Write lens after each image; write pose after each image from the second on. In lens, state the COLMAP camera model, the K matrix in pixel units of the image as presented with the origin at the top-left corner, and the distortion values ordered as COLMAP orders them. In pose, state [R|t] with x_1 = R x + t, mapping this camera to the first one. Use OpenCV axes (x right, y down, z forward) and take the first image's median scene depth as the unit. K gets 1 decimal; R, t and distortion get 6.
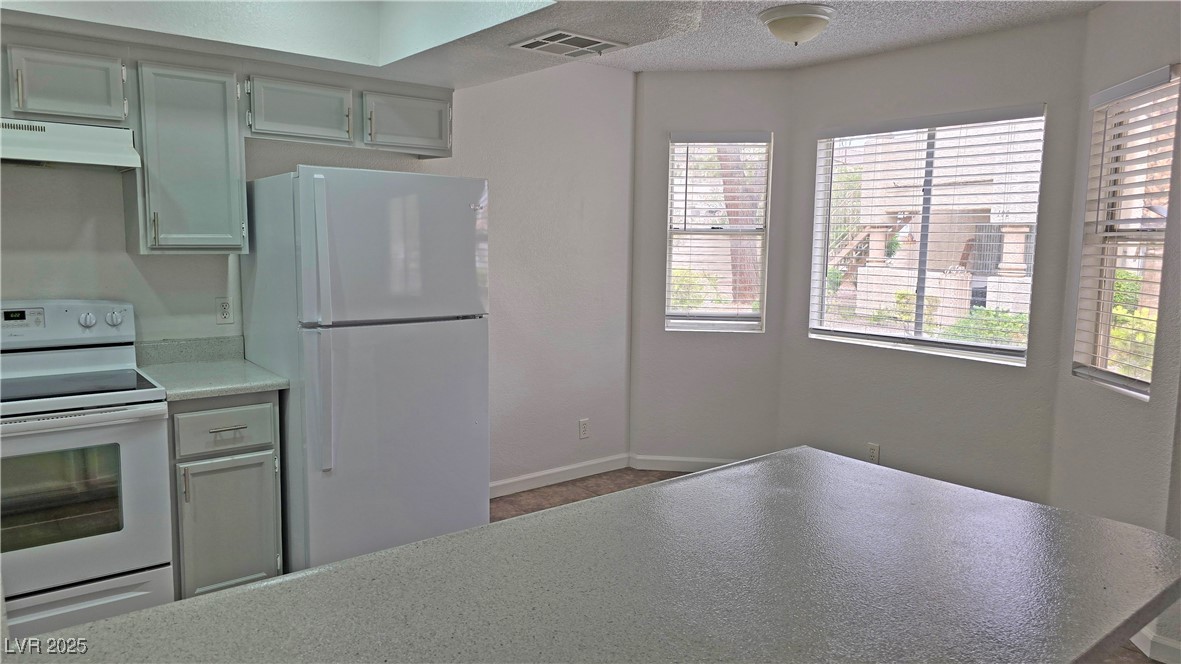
lens RADIAL K [[770.9, 0, 590.1], [0, 770.9, 327.9], [0, 0, 1]] dist [-0.001841, -0.003712]
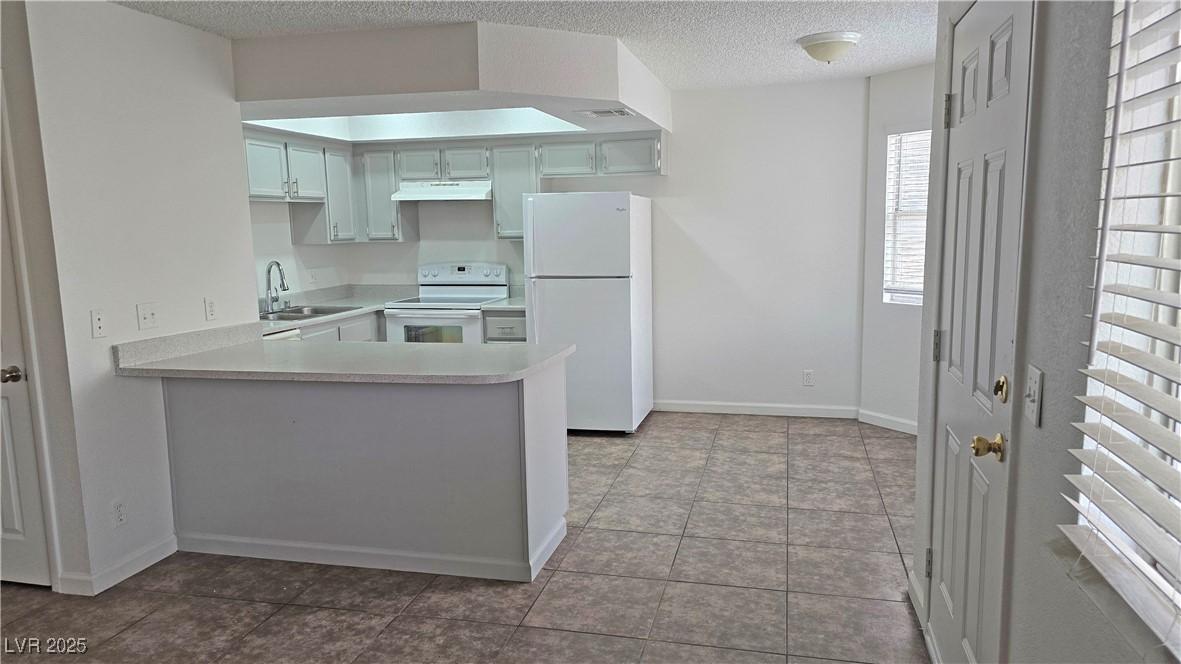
lens RADIAL K [[770.9, 0, 589.2], [0, 770.9, 335.0], [0, 0, 1]] dist [-0.001841, -0.003712]
pose [[0.611451, 0.082997, -0.786918, 1.168714], [-0.062512, 0.996442, 0.056522, 0.022930], [0.788809, 0.014631, 0.614464, -0.058926]]
